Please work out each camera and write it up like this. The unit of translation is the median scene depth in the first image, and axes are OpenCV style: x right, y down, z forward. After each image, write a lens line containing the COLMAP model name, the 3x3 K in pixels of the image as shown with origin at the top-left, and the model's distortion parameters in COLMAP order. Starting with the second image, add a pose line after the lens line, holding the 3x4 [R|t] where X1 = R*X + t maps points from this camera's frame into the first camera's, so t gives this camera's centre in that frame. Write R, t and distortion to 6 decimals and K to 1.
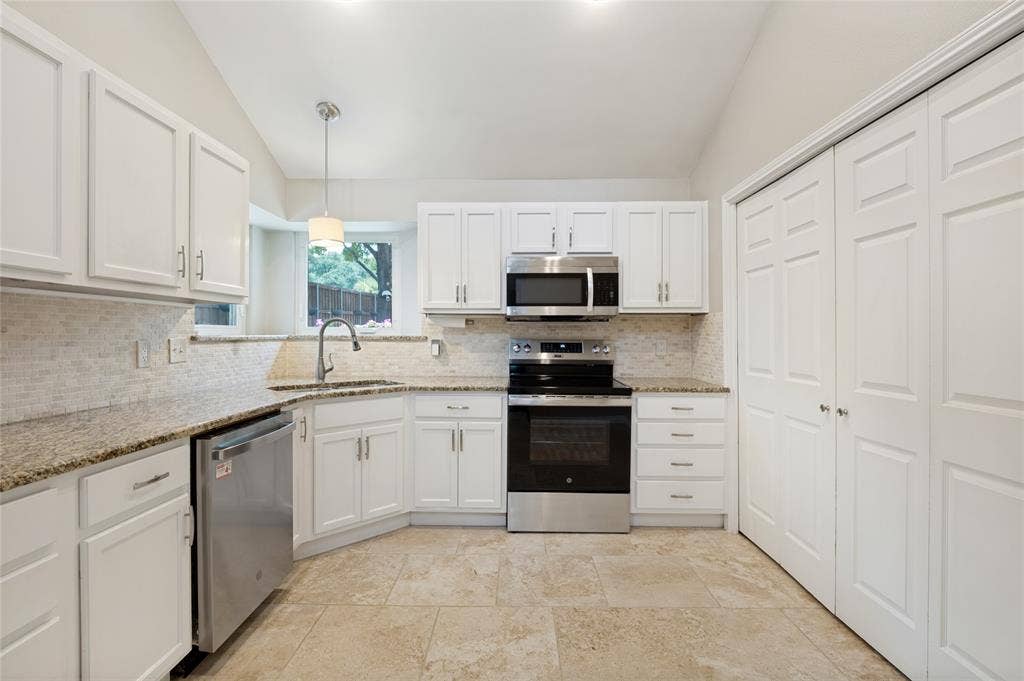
lens RADIAL K [[474.2, 0, 510.7], [0, 474.2, 334.2], [0, 0, 1]] dist [0.002543, -0.011326]
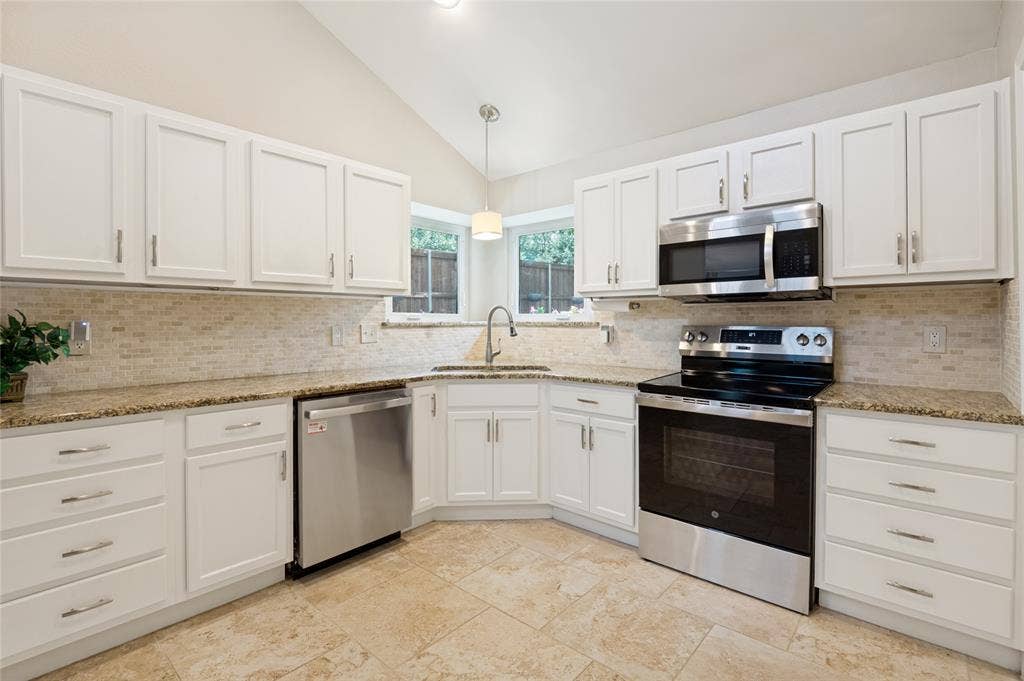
lens RADIAL K [[476.6, 0, 507.6], [0, 476.6, 321.2], [0, 0, 1]] dist [0.001418, -0.007143]
pose [[0.756784, -0.004592, -0.653649, 0.363166], [0.005236, 0.999986, -0.000962, 0.003316], [0.653645, -0.002695, 0.756797, 0.216563]]
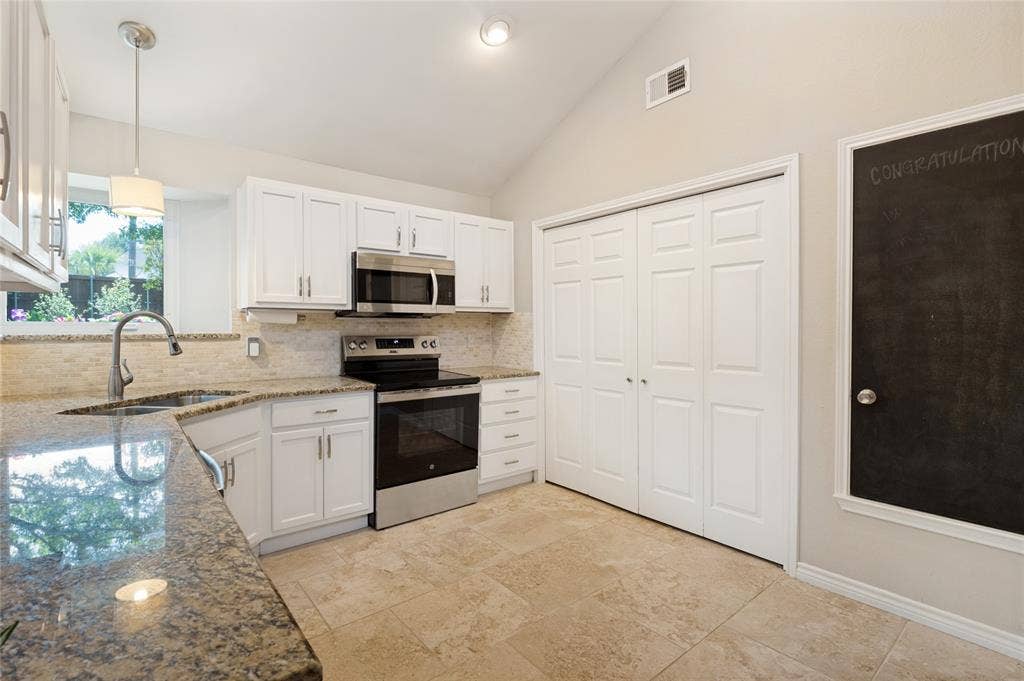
lens RADIAL K [[481.4, 0, 515.2], [0, 481.4, 326.6], [0, 0, 1]] dist [0.000405, -0.000444]
pose [[0.763184, -0.002519, 0.646176, -0.432495], [-0.001164, 0.999985, 0.005272, -0.016171], [-0.646180, -0.004776, 0.763170, 0.042964]]
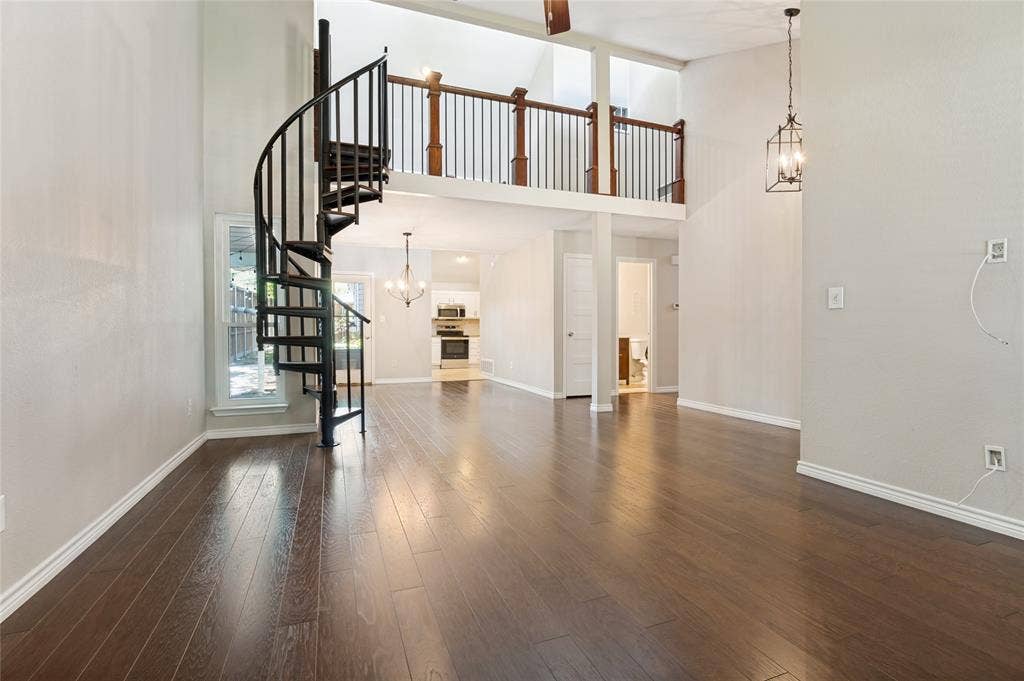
lens RADIAL K [[481.4, 0, 515.2], [0, 481.4, 326.6], [0, 0, 1]] dist [0.000405, -0.000444]
pose [[0.925338, -0.001248, 0.379141, -1.059617], [0.004179, 0.999967, -0.006909, 0.061280], [-0.379120, 0.007977, 0.925313, -3.373520]]
